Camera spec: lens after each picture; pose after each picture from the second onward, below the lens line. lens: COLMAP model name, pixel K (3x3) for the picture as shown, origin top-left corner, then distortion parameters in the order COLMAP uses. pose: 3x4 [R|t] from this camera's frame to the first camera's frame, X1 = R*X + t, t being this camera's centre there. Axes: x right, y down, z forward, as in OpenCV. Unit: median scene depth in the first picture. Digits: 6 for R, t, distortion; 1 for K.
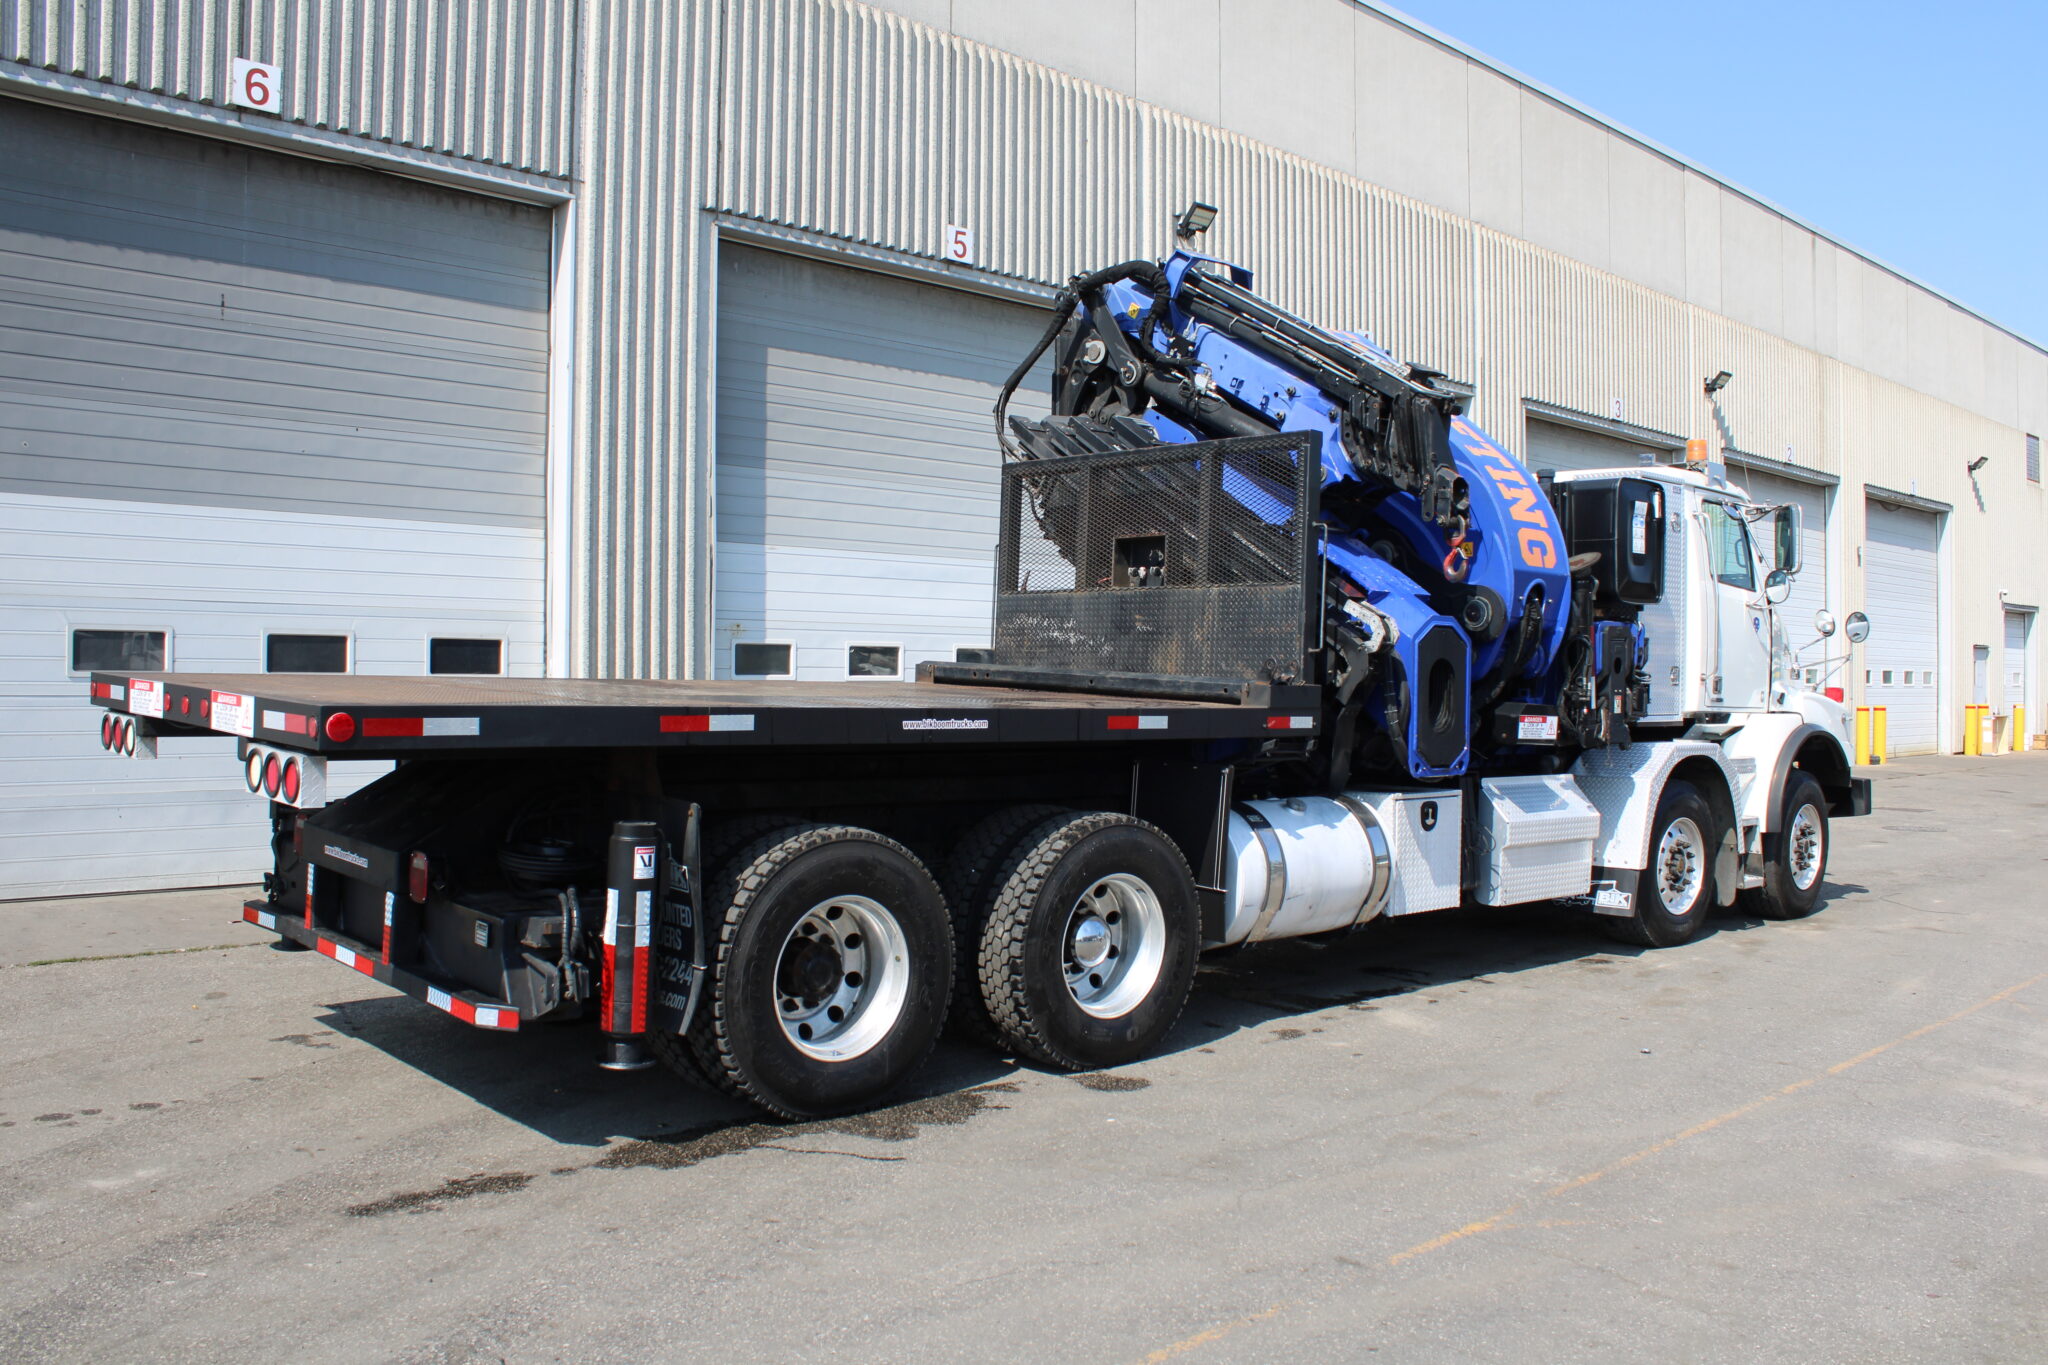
lens RADIAL K [[1729.3, 0, 1024.0], [0, 1729.3, 682.5], [0, 0, 1]] dist [-0.163694, 0.145037]
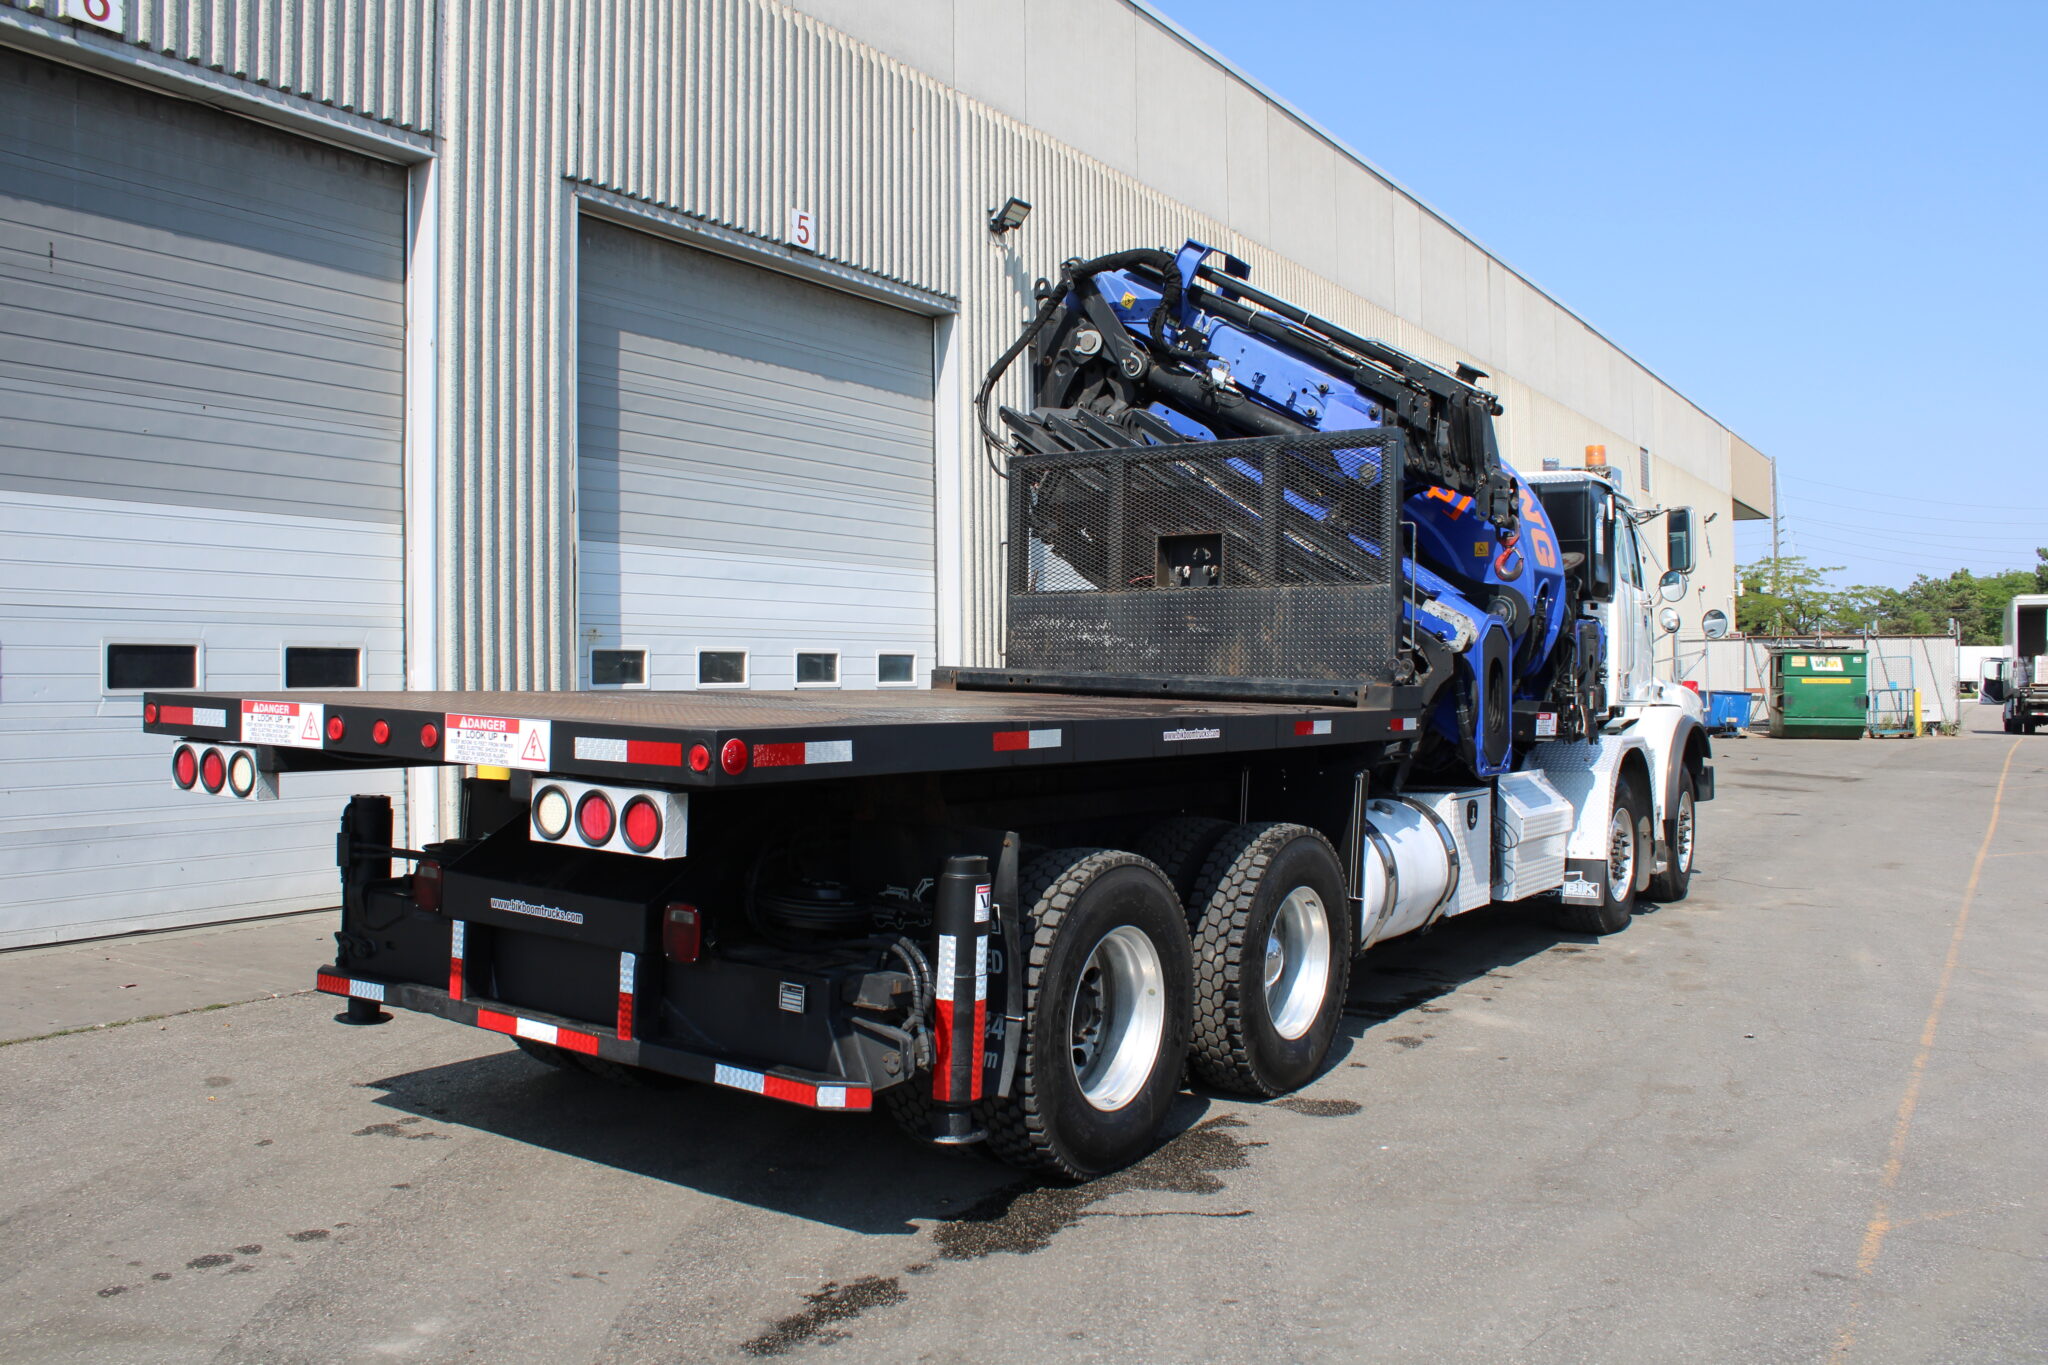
lens RADIAL K [[1718.2, 0, 1019.6], [0, 1718.2, 665.4], [0, 0, 1]] dist [-0.166829, 0.150362]
pose [[0.971125, -0.012191, 0.238260, -0.245031], [0.014899, 0.999843, -0.009569, -0.003693], [-0.238106, 0.012842, 0.971154, 0.092640]]
